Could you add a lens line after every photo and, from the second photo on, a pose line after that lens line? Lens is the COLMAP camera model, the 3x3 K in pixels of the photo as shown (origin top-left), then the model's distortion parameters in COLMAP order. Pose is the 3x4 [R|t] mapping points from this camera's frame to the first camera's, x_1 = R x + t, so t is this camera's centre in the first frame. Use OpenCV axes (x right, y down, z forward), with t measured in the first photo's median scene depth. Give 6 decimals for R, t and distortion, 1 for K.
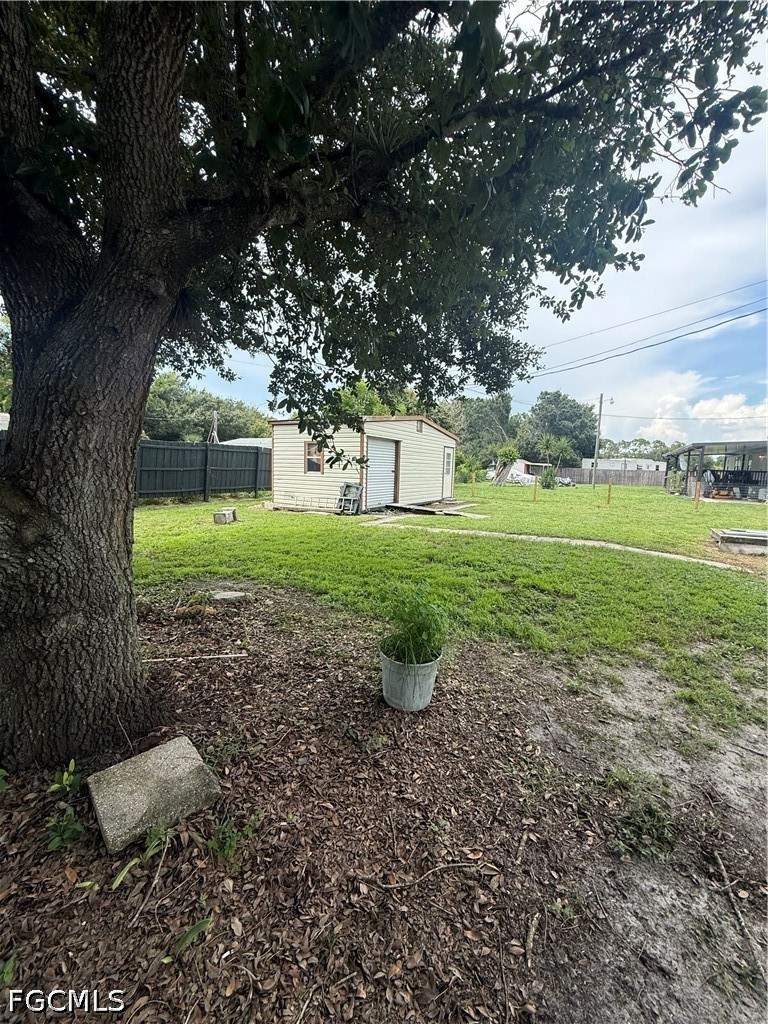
lens RADIAL K [[407.7, 0, 385.4], [0, 407.7, 507.7], [0, 0, 1]] dist [-0.000068, -0.000140]
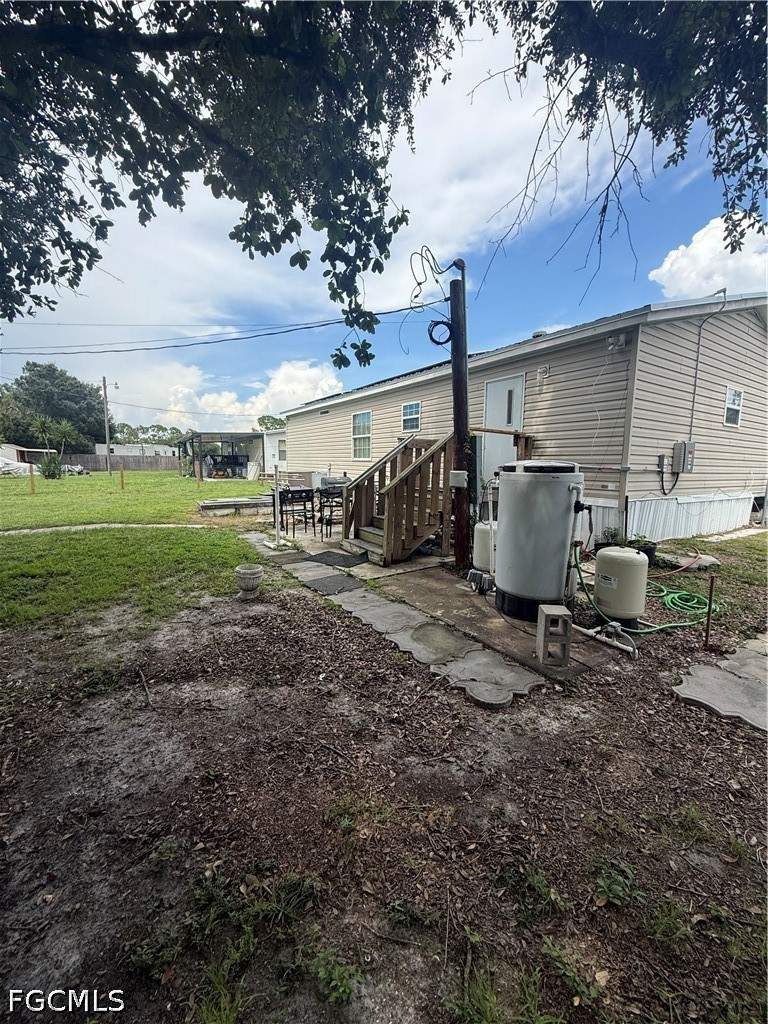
lens RADIAL K [[407.7, 0, 385.4], [0, 407.7, 507.7], [0, 0, 1]] dist [-0.000068, -0.000140]
pose [[0.495200, -0.123059, 0.860020, -0.025251], [0.092797, 0.991746, 0.088475, 0.015295], [-0.863809, 0.035994, 0.502532, -0.192092]]
